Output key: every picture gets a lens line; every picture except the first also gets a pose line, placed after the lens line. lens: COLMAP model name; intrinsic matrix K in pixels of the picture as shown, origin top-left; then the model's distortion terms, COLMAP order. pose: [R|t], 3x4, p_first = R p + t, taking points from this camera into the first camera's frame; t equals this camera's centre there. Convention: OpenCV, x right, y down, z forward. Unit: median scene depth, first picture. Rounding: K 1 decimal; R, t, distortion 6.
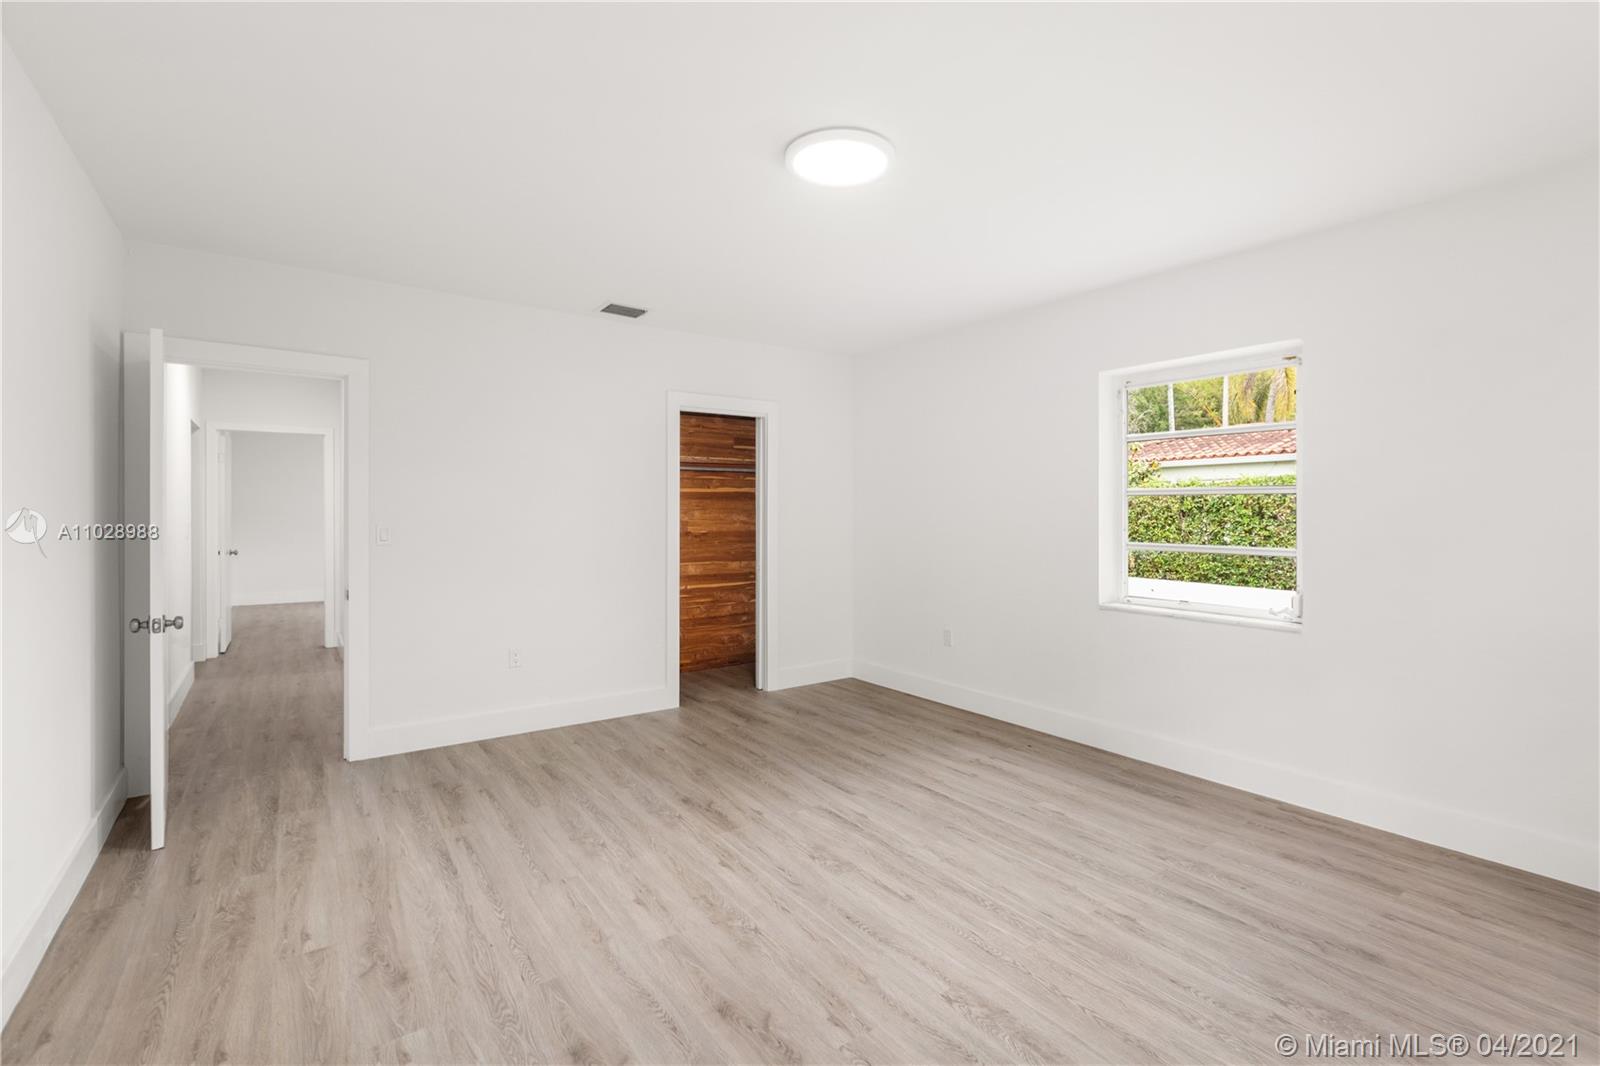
lens RADIAL K [[719.3, 0, 799.6], [0, 719.3, 518.5], [0, 0, 1]] dist [-0.000534, -0.000085]
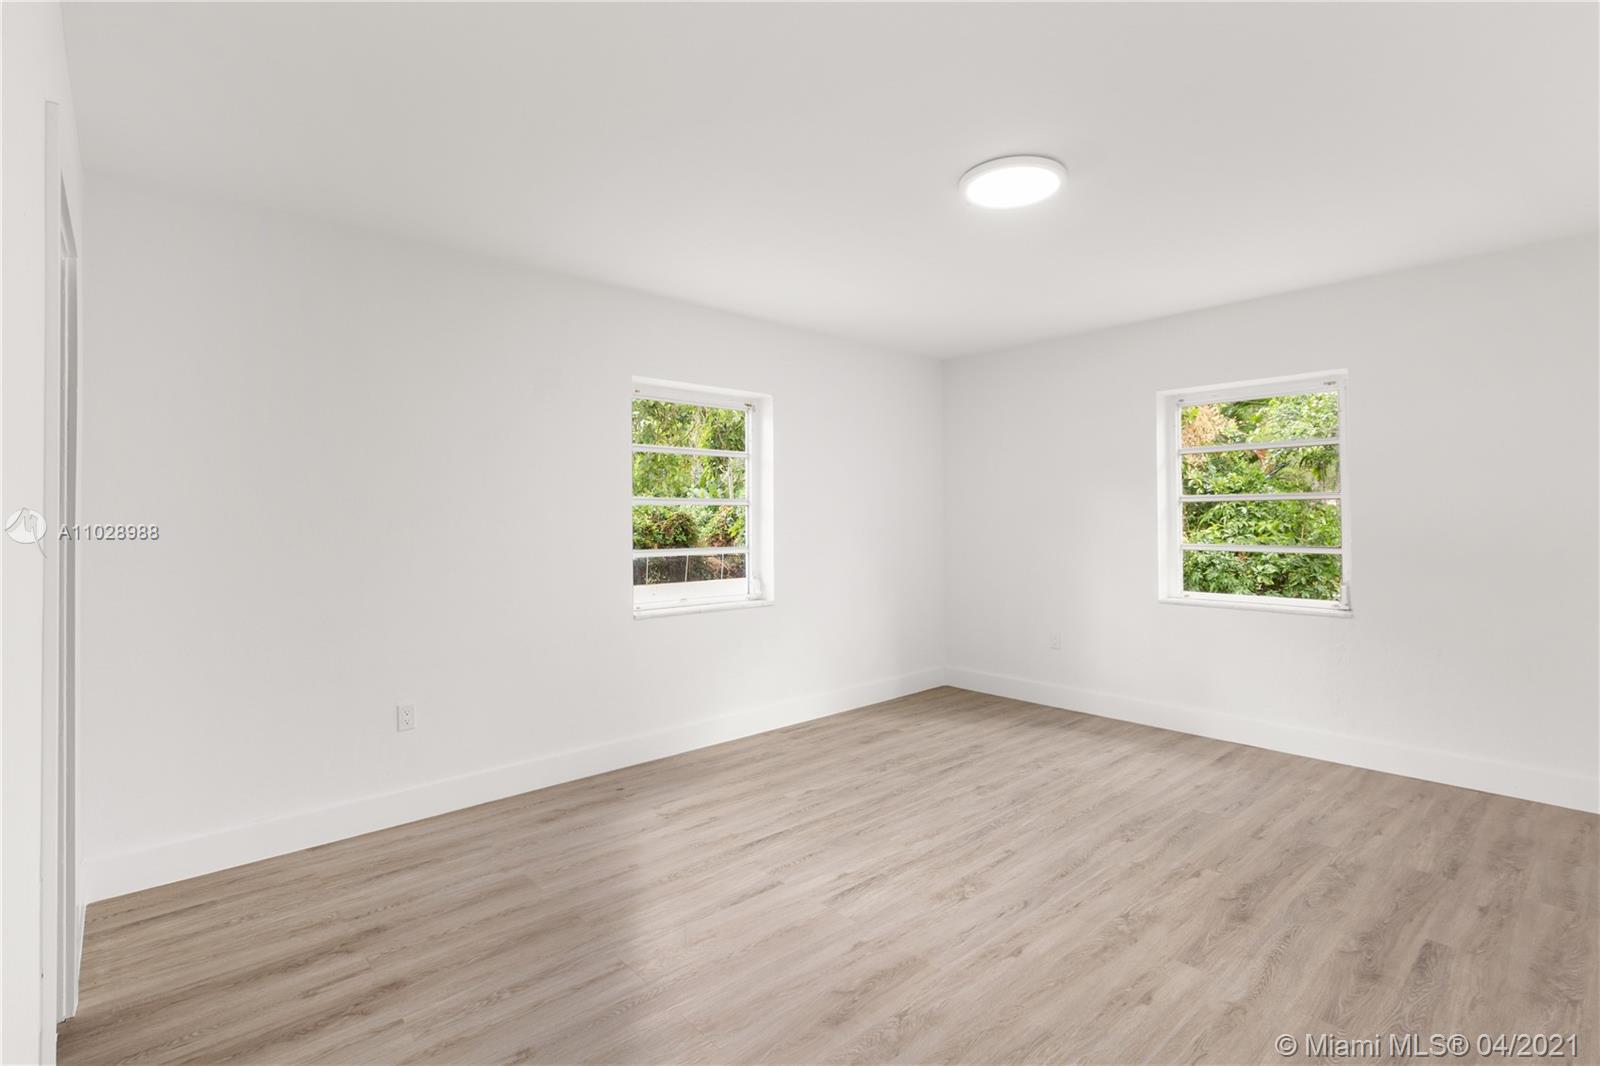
lens RADIAL K [[753.6, 0, 800.2], [0, 753.6, 516.4], [0, 0, 1]] dist [-0.004631, -0.001227]
pose [[-0.113901, 0.003922, 0.993484, -0.975674], [0.016983, 0.999854, -0.002000, -0.012521], [-0.993347, 0.016644, -0.113951, 1.411942]]
